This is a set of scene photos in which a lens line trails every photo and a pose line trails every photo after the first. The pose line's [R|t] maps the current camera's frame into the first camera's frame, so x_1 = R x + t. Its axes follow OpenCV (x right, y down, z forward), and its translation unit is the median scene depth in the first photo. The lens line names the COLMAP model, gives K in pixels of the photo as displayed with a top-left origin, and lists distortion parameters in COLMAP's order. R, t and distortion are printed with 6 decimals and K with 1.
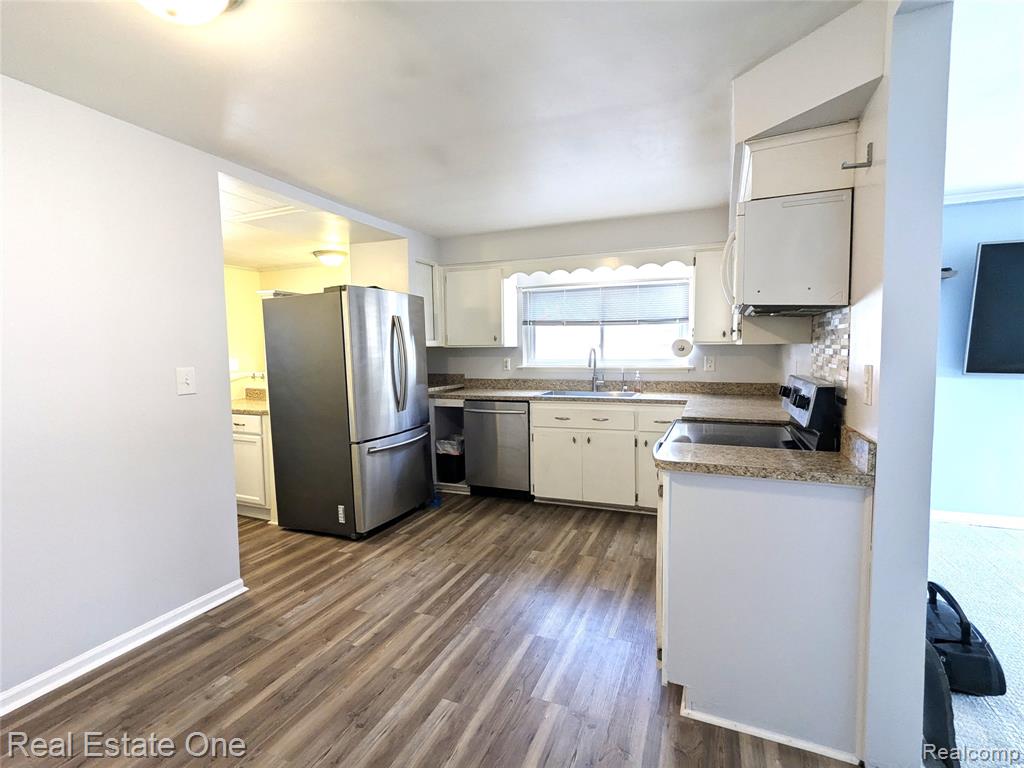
lens RADIAL K [[484.5, 0, 512.5], [0, 484.5, 381.9], [0, 0, 1]] dist [-0.003871, 0.002724]
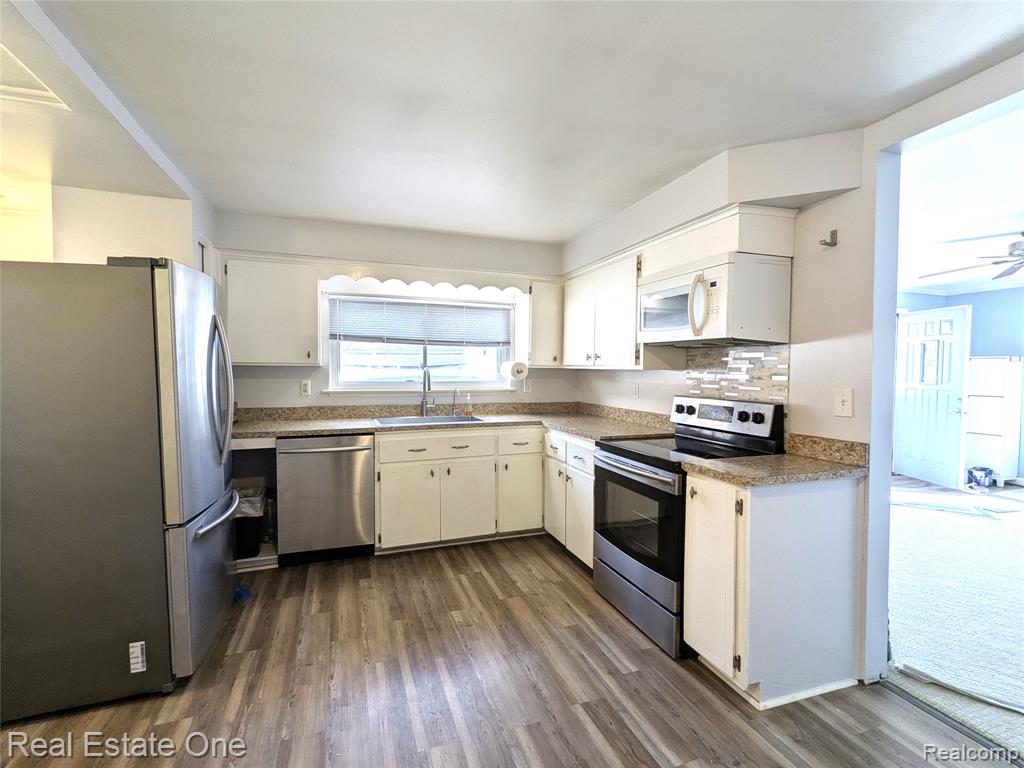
lens RADIAL K [[484.5, 0, 513.4], [0, 484.5, 382.4], [0, 0, 1]] dist [-0.003871, 0.002724]
pose [[0.741623, -0.005059, 0.670798, -0.381765], [0.030849, 0.999171, -0.026570, -0.018769], [-0.670107, 0.040398, 0.741164, 0.256402]]
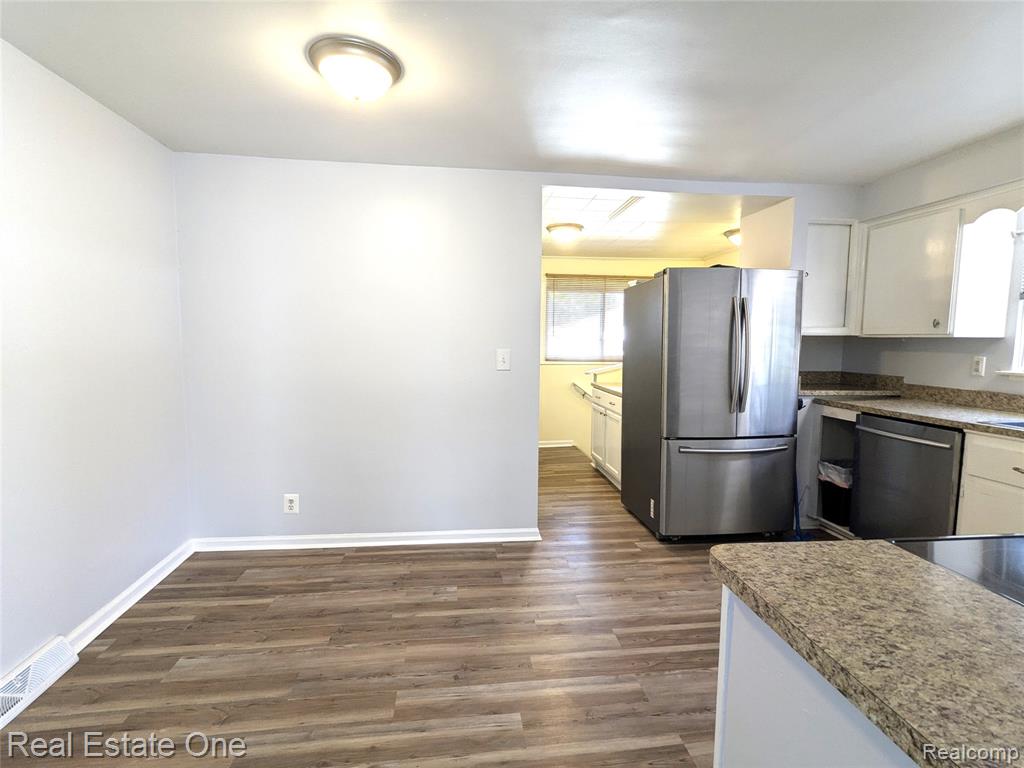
lens RADIAL K [[484.5, 0, 510.4], [0, 484.5, 382.6], [0, 0, 1]] dist [-0.003871, 0.002724]
pose [[0.490084, 0.094475, -0.866540, 0.300389], [-0.072382, 0.995087, 0.067553, -0.019449], [0.868665, 0.029616, 0.494515, 0.255702]]
